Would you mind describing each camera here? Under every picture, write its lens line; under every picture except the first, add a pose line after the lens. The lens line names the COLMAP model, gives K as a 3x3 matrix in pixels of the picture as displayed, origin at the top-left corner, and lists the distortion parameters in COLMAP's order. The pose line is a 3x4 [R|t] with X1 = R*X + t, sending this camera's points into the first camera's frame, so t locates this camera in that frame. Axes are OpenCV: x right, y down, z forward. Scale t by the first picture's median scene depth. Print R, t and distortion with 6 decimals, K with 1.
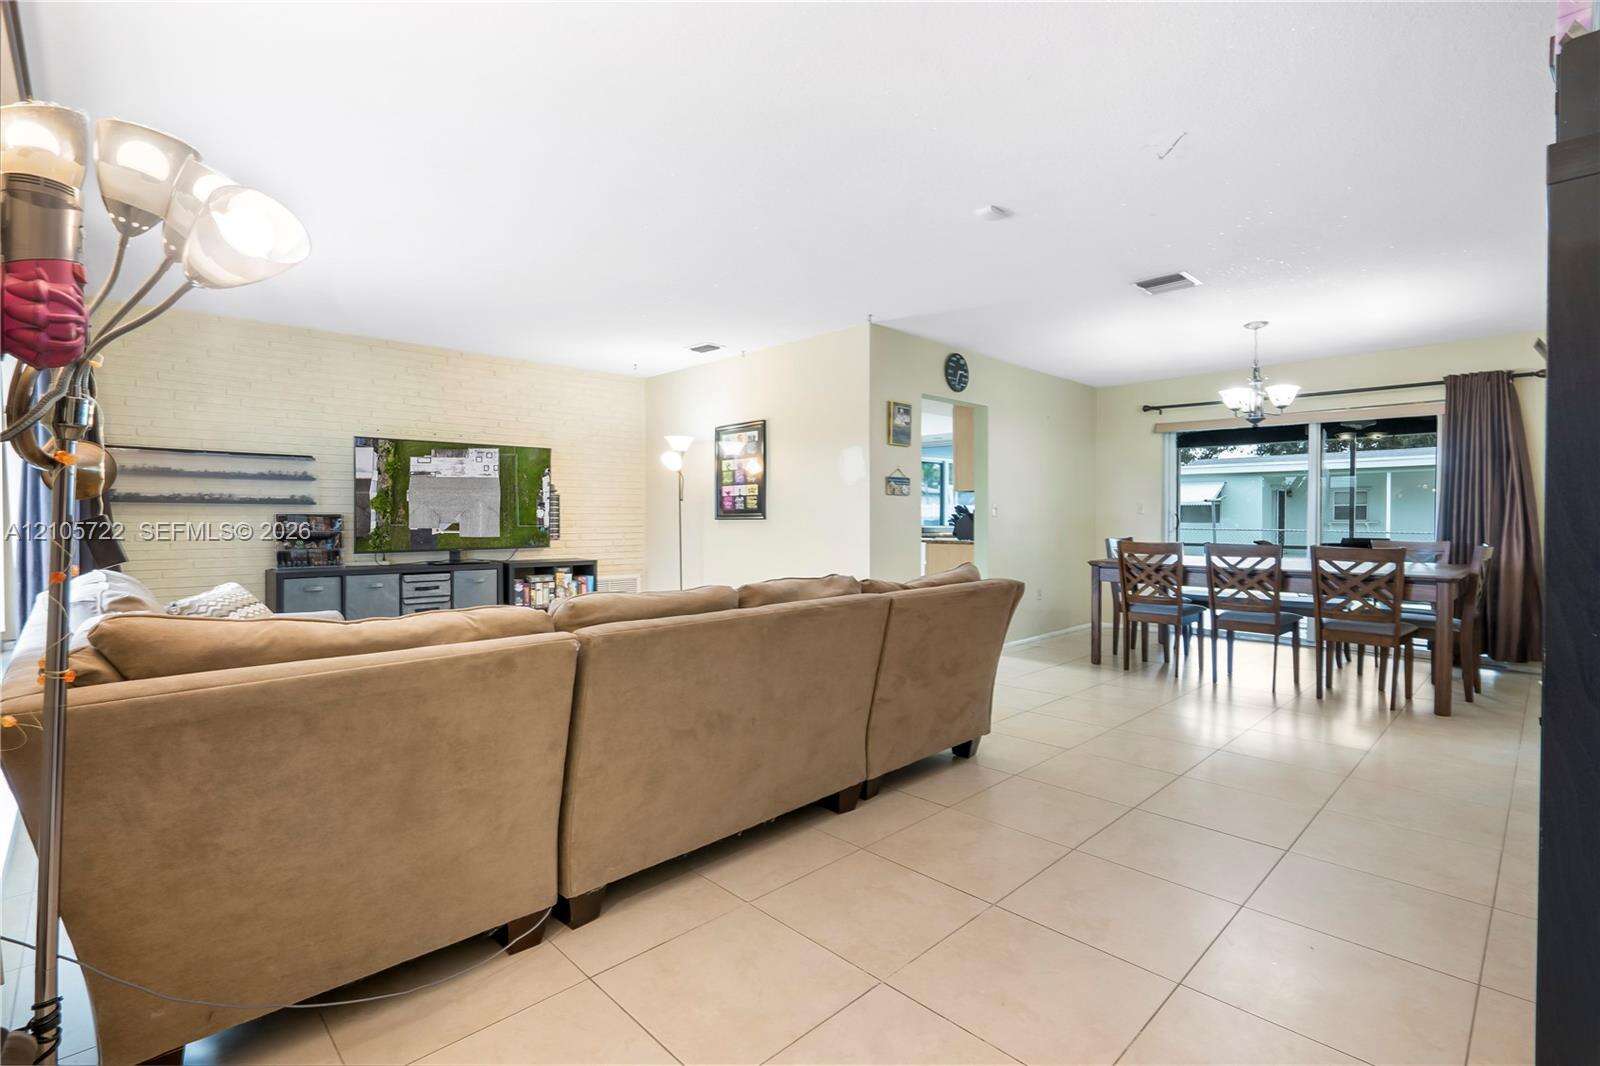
lens RADIAL K [[738.1, 0, 799.3], [0, 738.1, 534.4], [0, 0, 1]] dist [-0.009559, 0.000777]
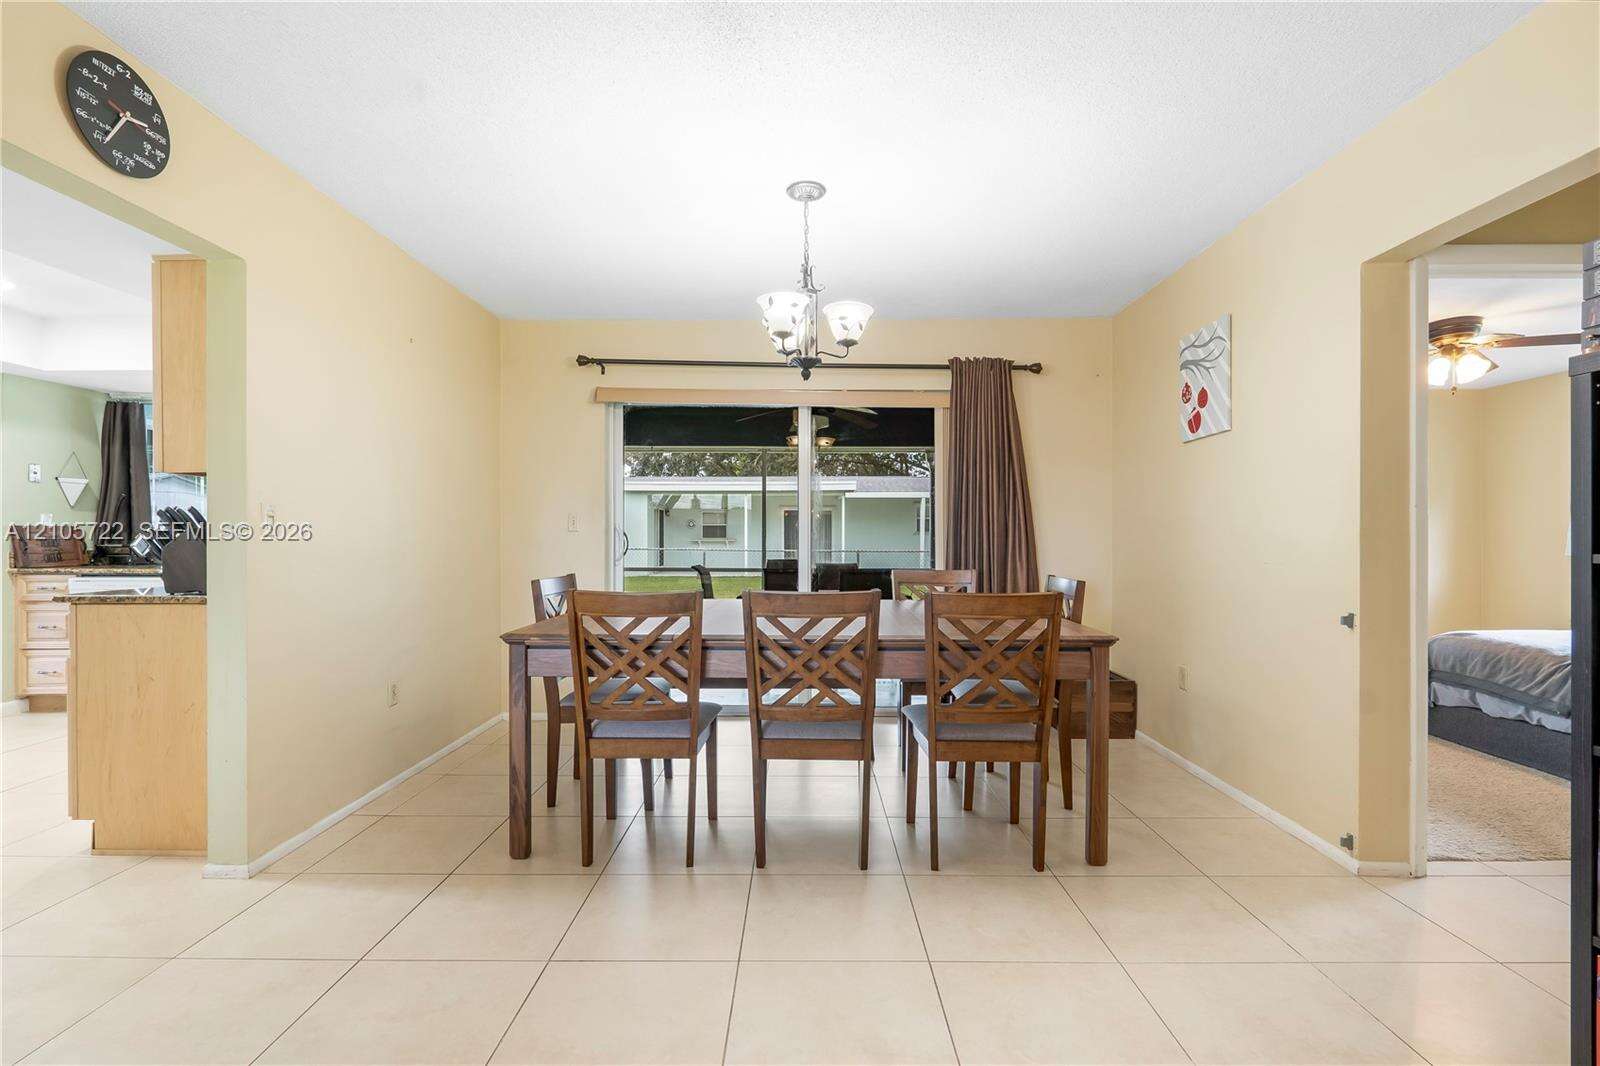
lens RADIAL K [[738.1, 0, 799.1], [0, 738.1, 537.1], [0, 0, 1]] dist [-0.009559, 0.000777]
pose [[0.699699, 0.000965, 0.714437, 0.197041], [0.013718, 0.999797, -0.014785, -0.014229], [-0.714306, 0.020146, 0.699544, 0.553155]]
